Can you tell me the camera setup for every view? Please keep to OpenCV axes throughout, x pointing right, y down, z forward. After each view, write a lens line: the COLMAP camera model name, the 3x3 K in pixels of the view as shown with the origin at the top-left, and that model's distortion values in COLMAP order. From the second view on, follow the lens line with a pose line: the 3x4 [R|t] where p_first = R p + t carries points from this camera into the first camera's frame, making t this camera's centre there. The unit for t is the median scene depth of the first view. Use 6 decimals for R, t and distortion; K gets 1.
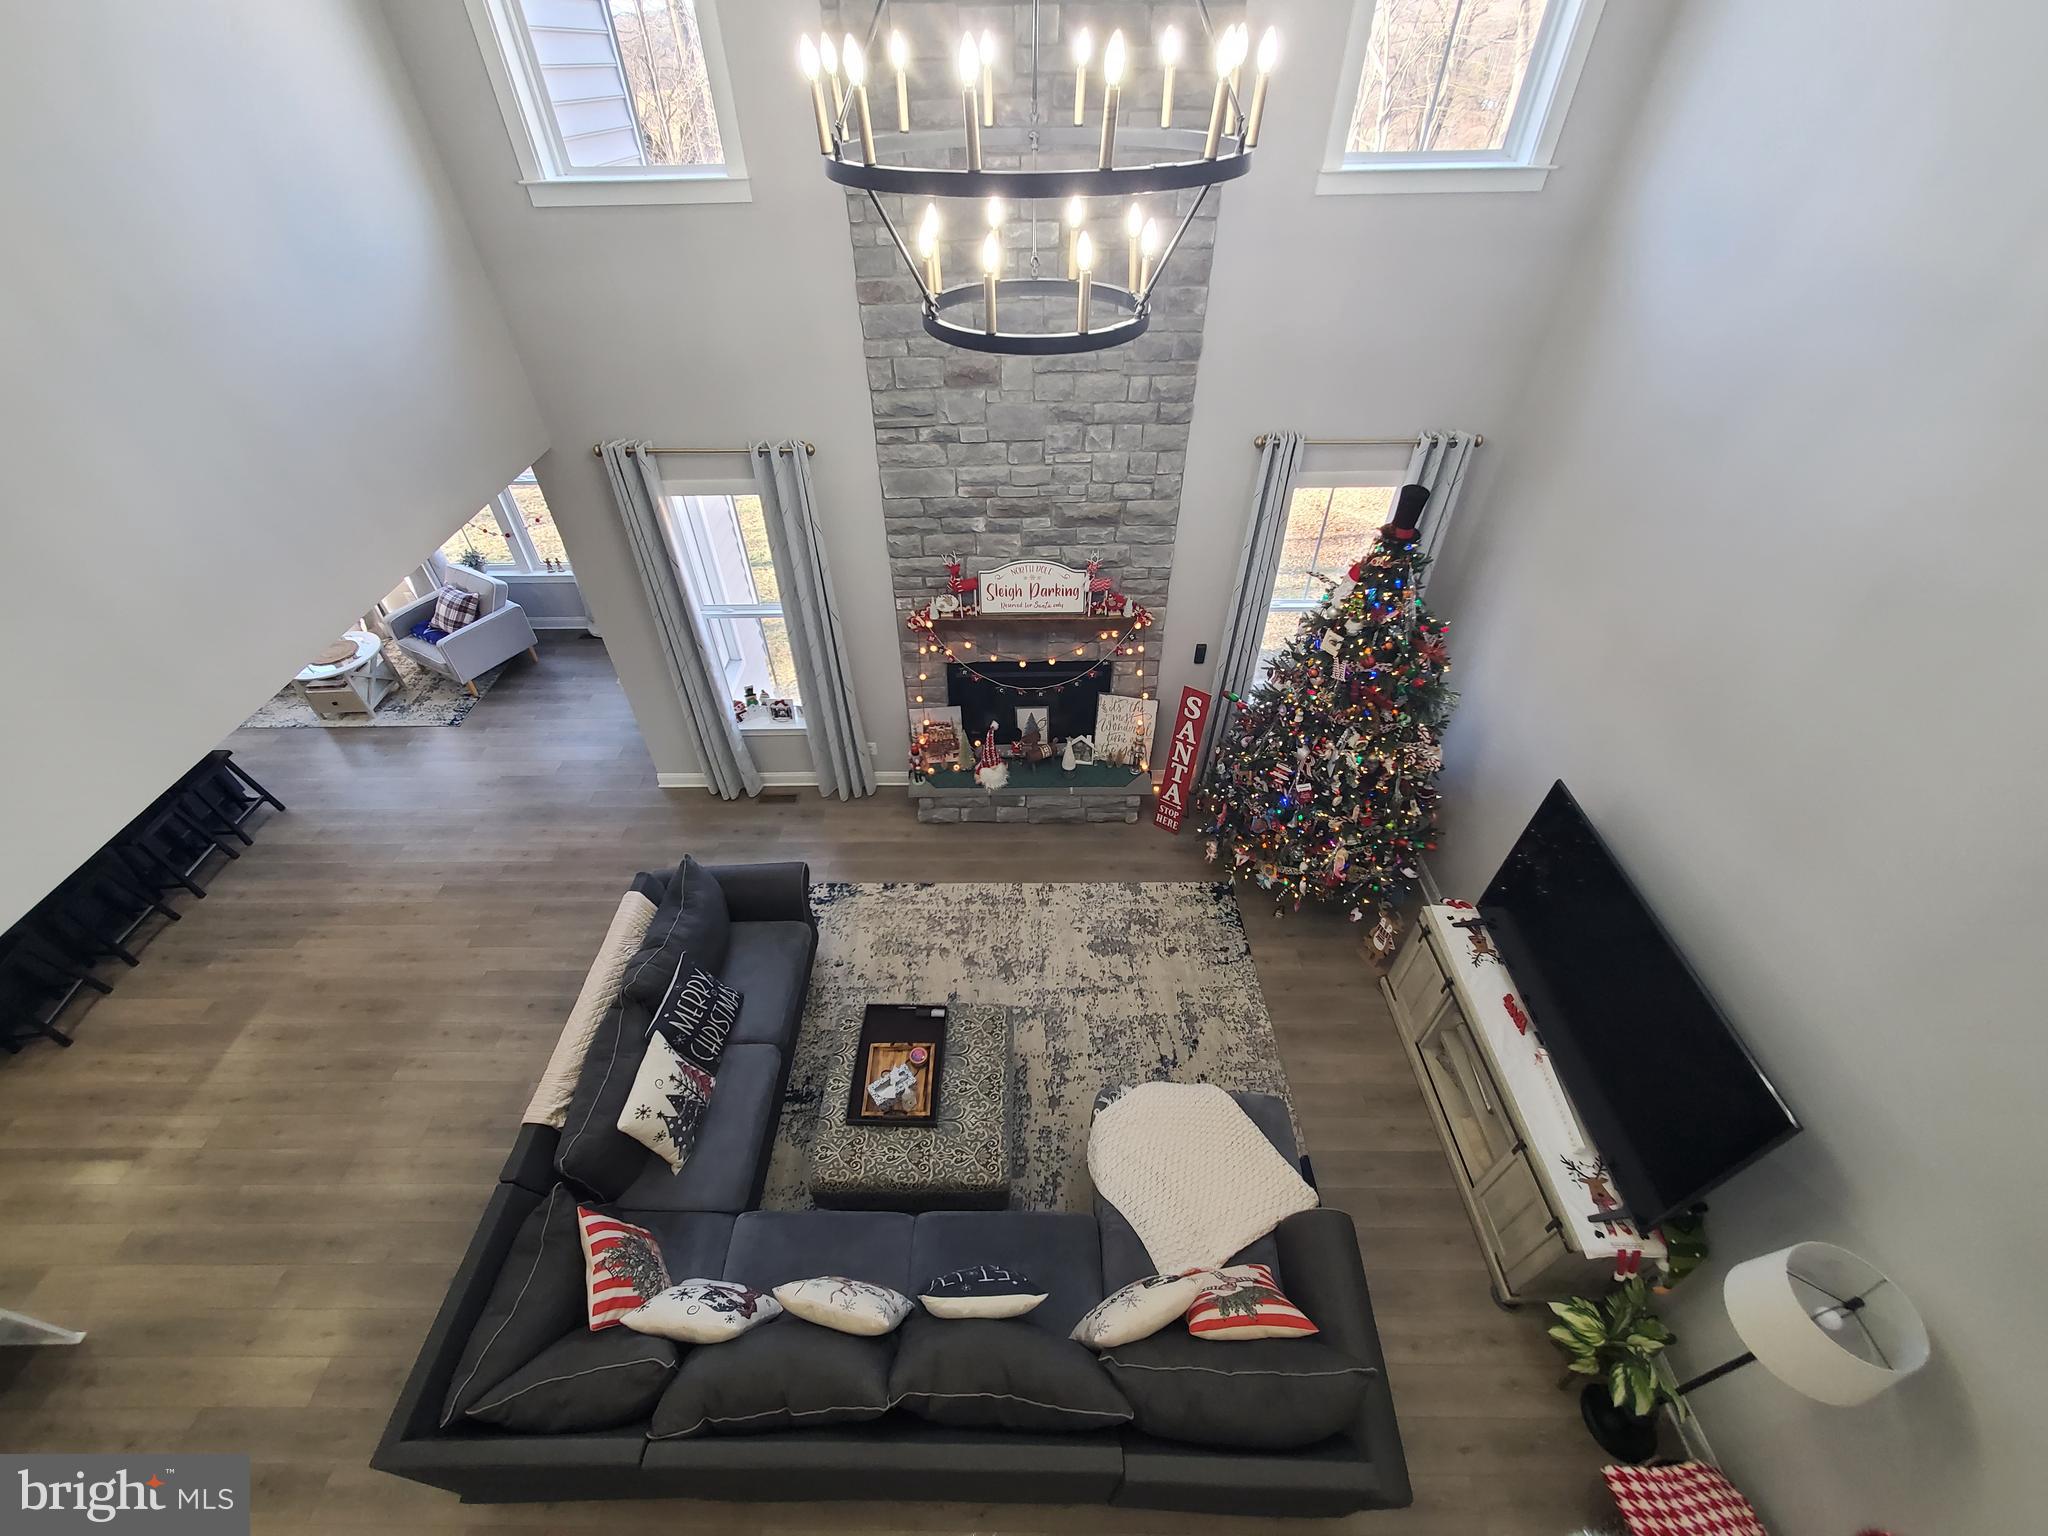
lens RADIAL K [[807.4, 0, 1016.2], [0, 807.4, 774.4], [0, 0, 1]] dist [-0.001043, -0.000501]
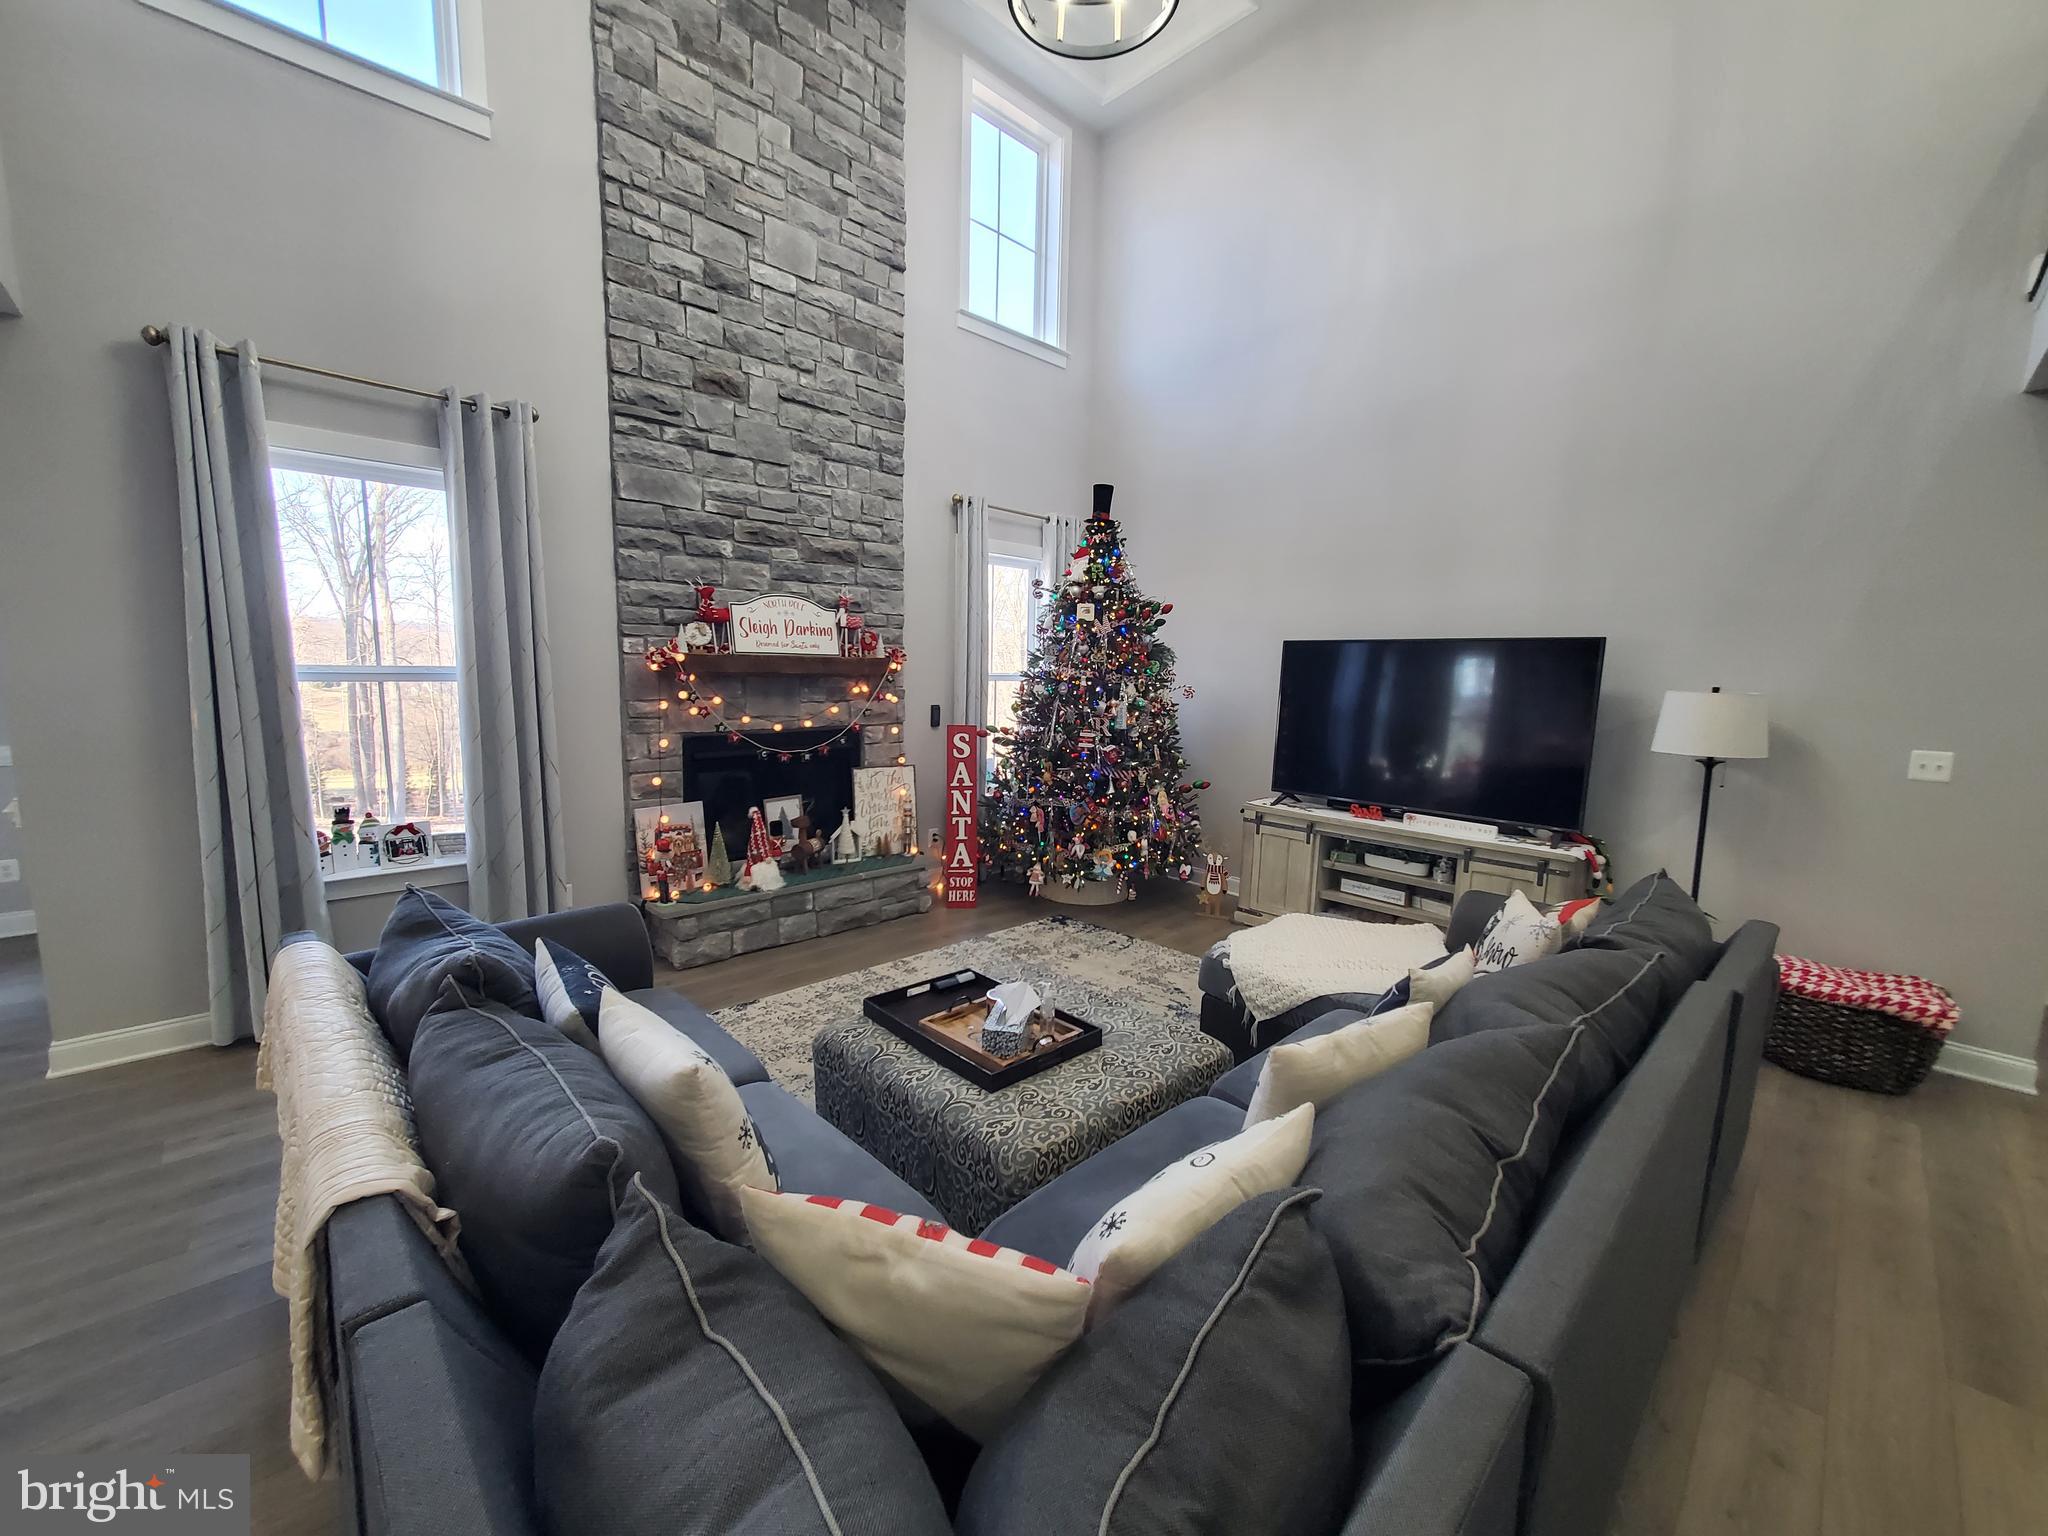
lens RADIAL K [[807.4, 0, 1012.7], [0, 807.4, 769.8], [0, 0, 1]] dist [-0.001043, -0.000501]
pose [[0.723725, -0.069727, 0.686557, -0.425712], [0.444501, 0.808109, -0.386494, 0.360386], [-0.527864, 0.584891, 0.615843, 0.396246]]
